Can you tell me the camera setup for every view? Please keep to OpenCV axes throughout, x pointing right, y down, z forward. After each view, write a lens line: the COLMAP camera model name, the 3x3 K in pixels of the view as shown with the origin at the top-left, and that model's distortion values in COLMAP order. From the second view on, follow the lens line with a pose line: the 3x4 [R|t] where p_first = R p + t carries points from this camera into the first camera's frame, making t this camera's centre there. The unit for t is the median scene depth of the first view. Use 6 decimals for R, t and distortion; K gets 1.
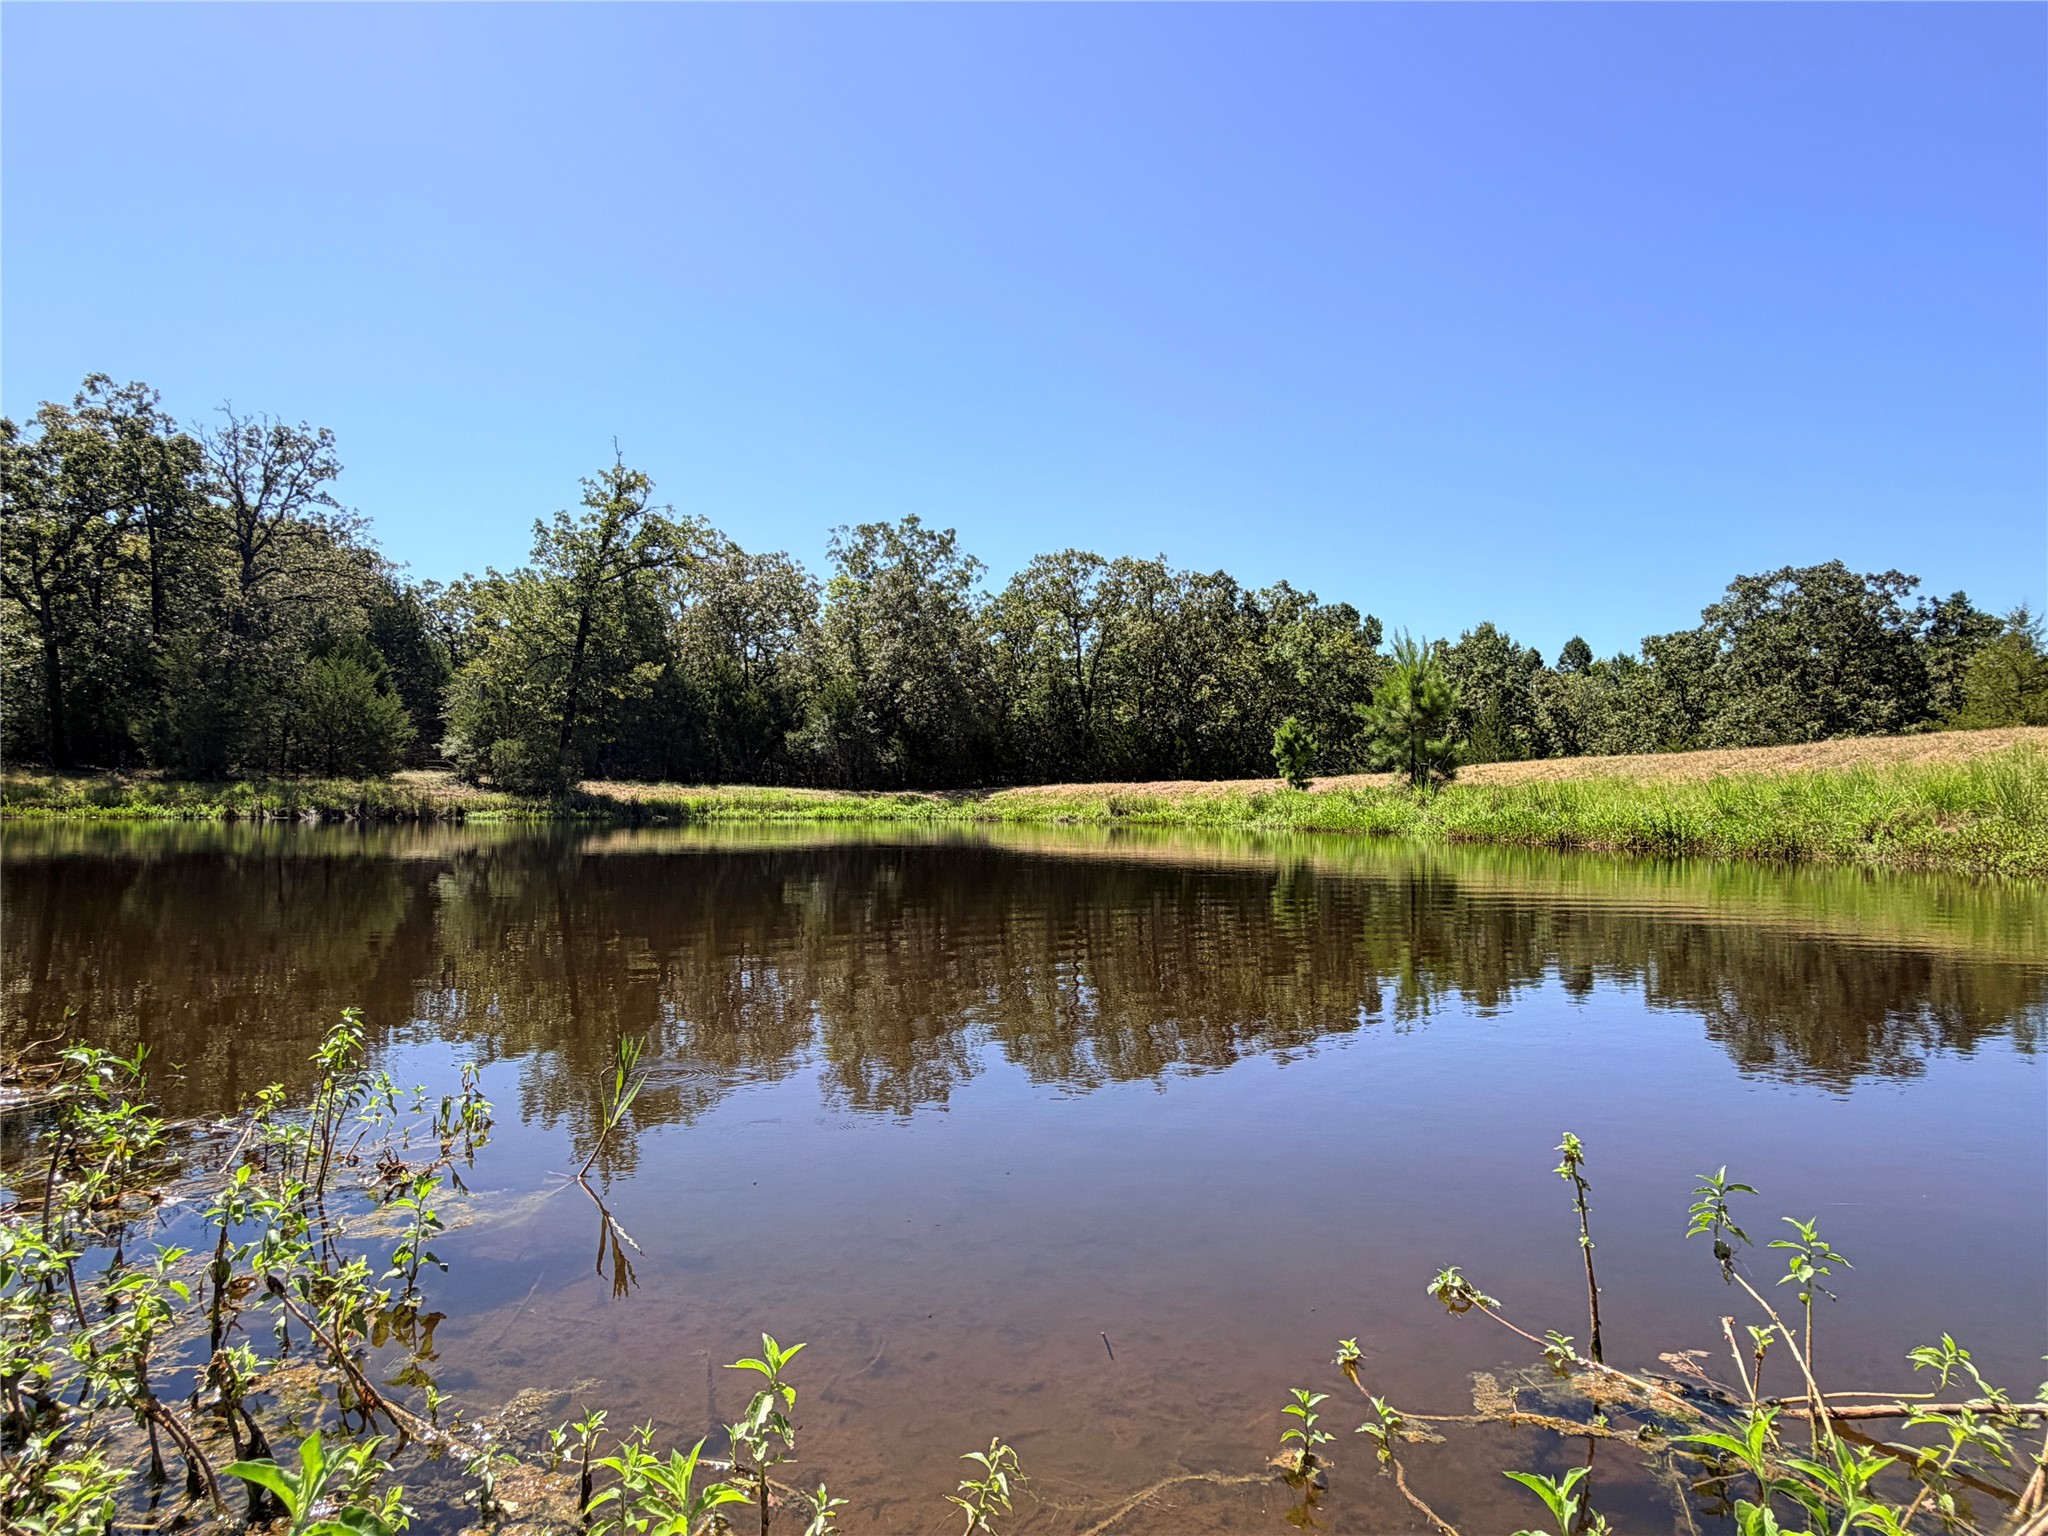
lens RADIAL K [[1193.6, 0, 1024.0], [0, 1193.6, 768.0], [0, 0, 1]] dist [0.000763, 0.001648]
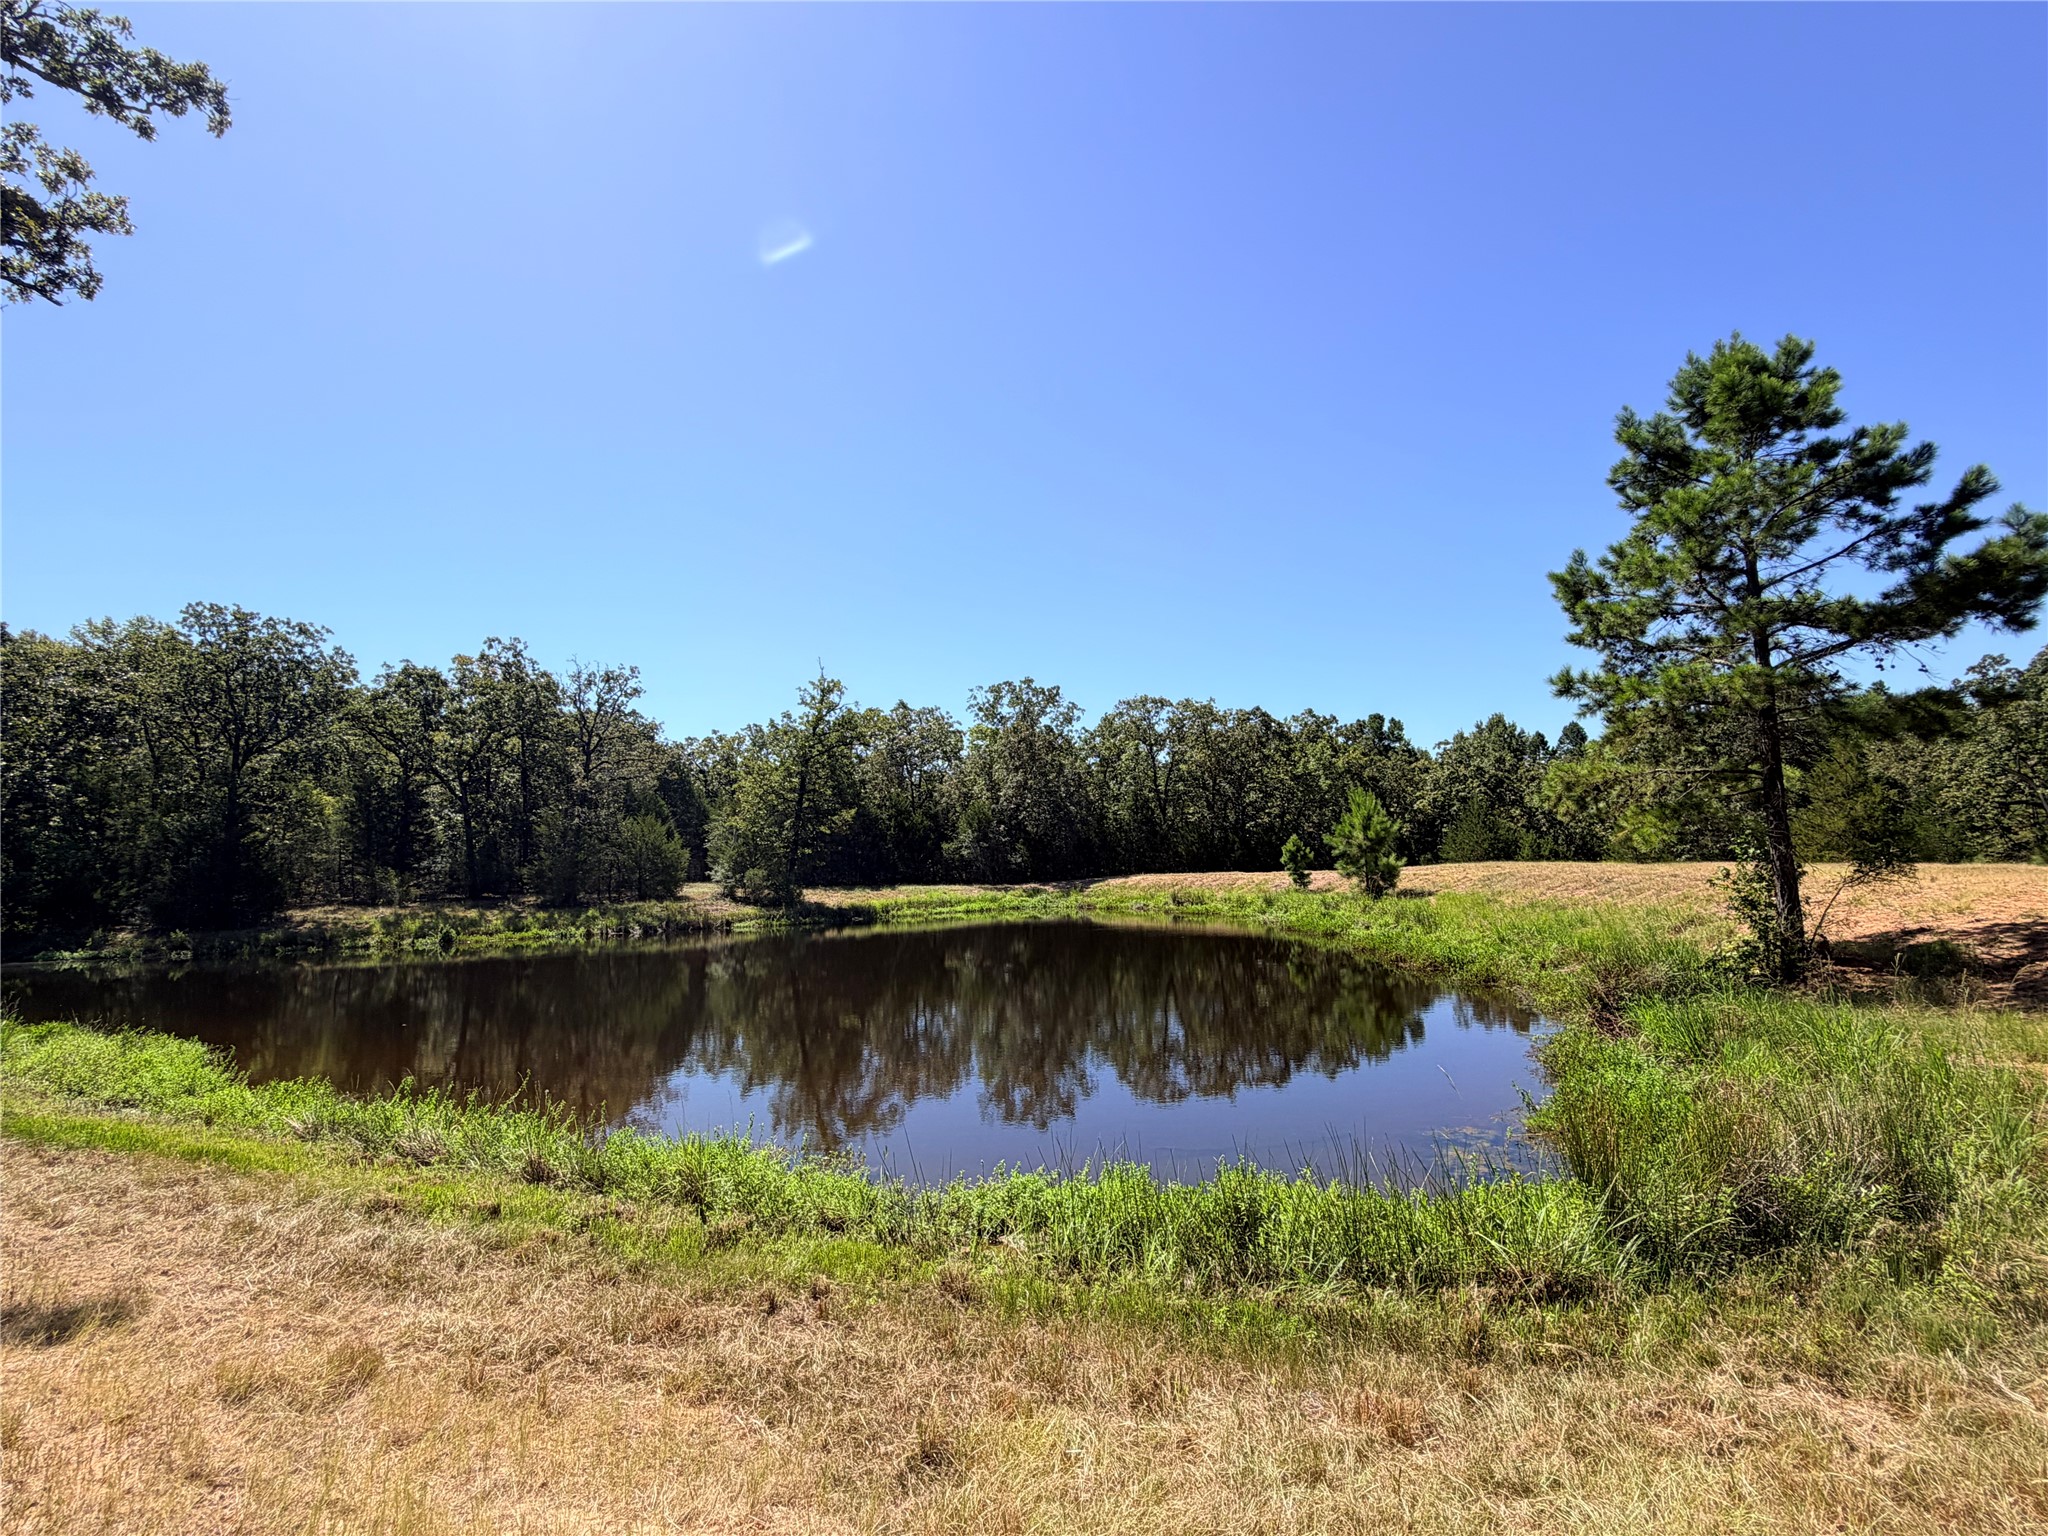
lens RADIAL K [[975.2, 0, 1024.0], [0, 975.2, 768.0], [0, 0, 1]] dist [-0.000326, -0.000144]
pose [[0.991887, -0.051256, -0.116334, 0.031337], [0.043673, 0.996809, -0.066822, -0.038372], [0.119387, 0.061199, 0.990960, -0.116889]]
